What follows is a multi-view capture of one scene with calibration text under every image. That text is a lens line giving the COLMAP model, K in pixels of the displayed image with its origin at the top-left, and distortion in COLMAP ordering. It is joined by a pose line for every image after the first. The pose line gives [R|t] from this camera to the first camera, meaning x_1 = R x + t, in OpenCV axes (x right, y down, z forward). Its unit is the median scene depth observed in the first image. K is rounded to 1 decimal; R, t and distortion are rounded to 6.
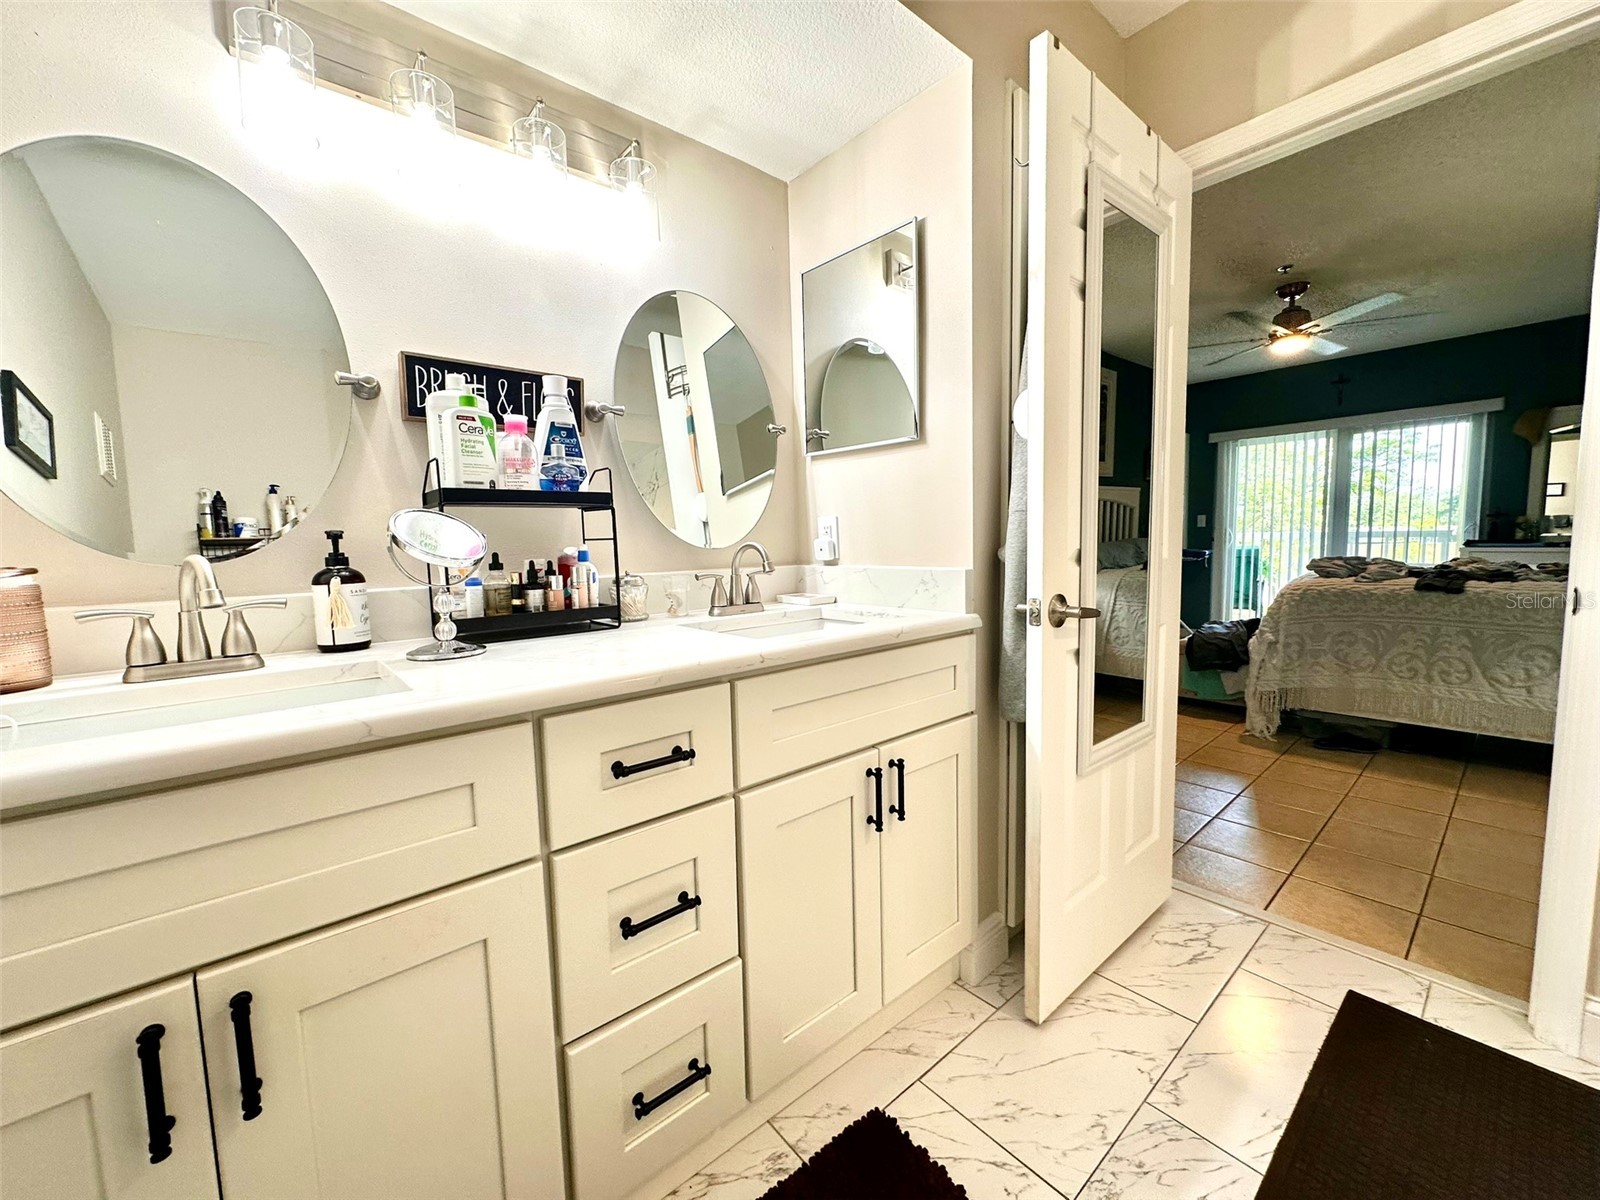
lens RADIAL K [[636.9, 0, 800.0], [0, 636.9, 600.0], [0, 0, 1]] dist [-0.002022, -0.000055]
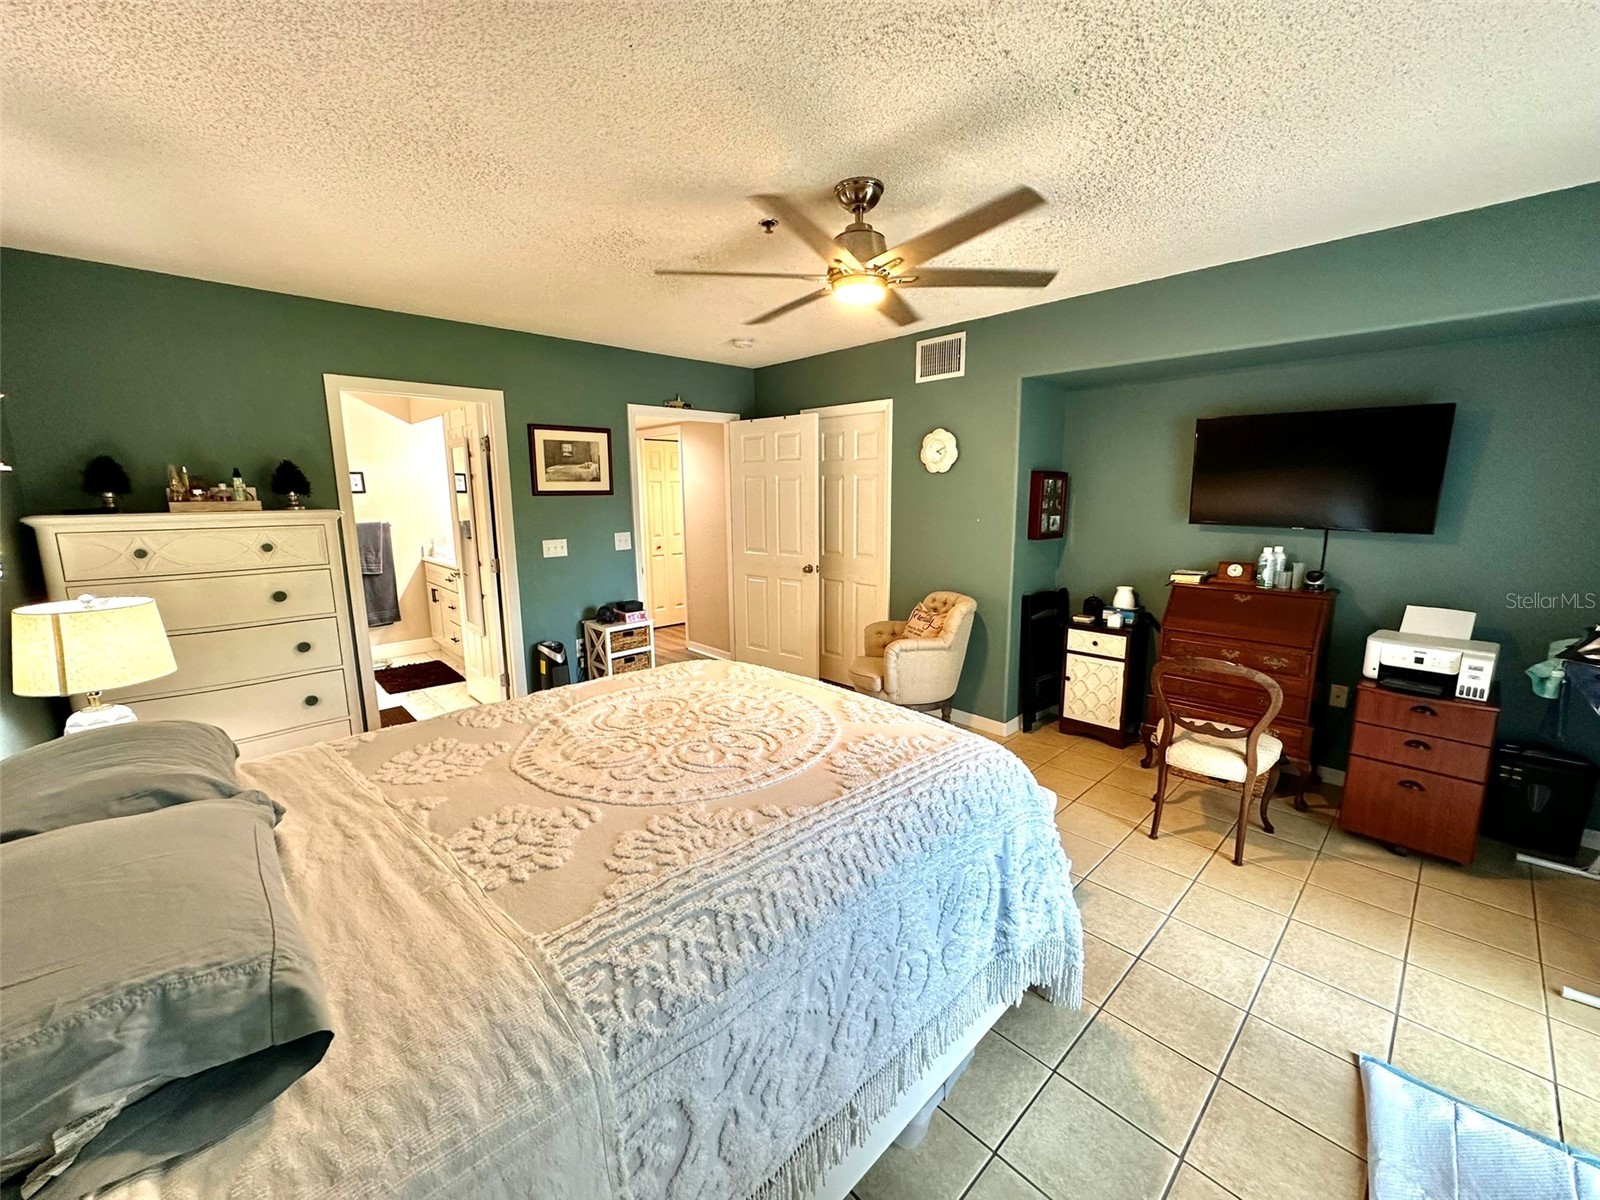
lens RADIAL K [[636.9, 0, 800.0], [0, 636.9, 600.0], [0, 0, 1]] dist [-0.002022, -0.000055]
pose [[0.052030, 0.195663, -0.979290, 1.316188], [-0.095087, 0.977134, 0.190180, -0.220130], [0.994108, 0.083223, 0.069445, 0.894033]]
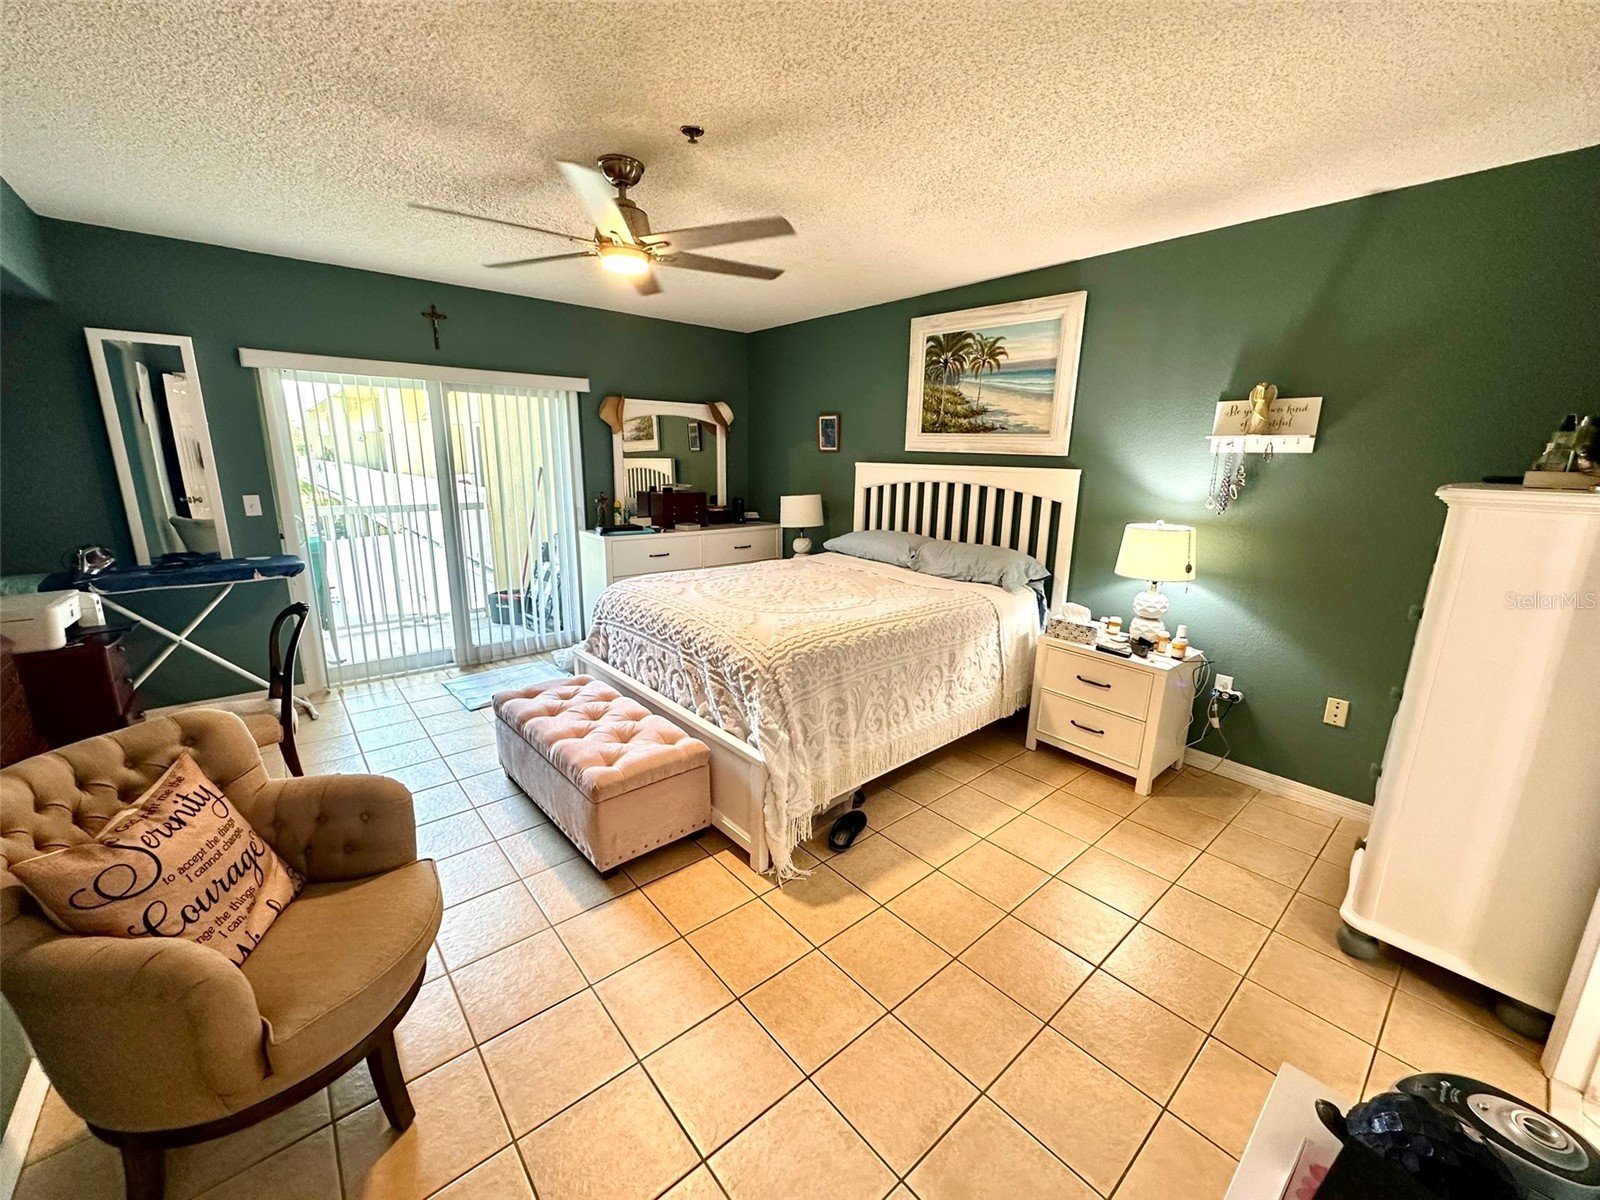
lens RADIAL K [[636.9, 0, 800.0], [0, 636.9, 600.0], [0, 0, 1]] dist [-0.002022, -0.000055]
pose [[-0.000713, -0.196550, 0.980494, 0.092458], [0.085045, 0.976930, 0.195898, -0.170789], [-0.996377, 0.083526, 0.016019, 0.778464]]
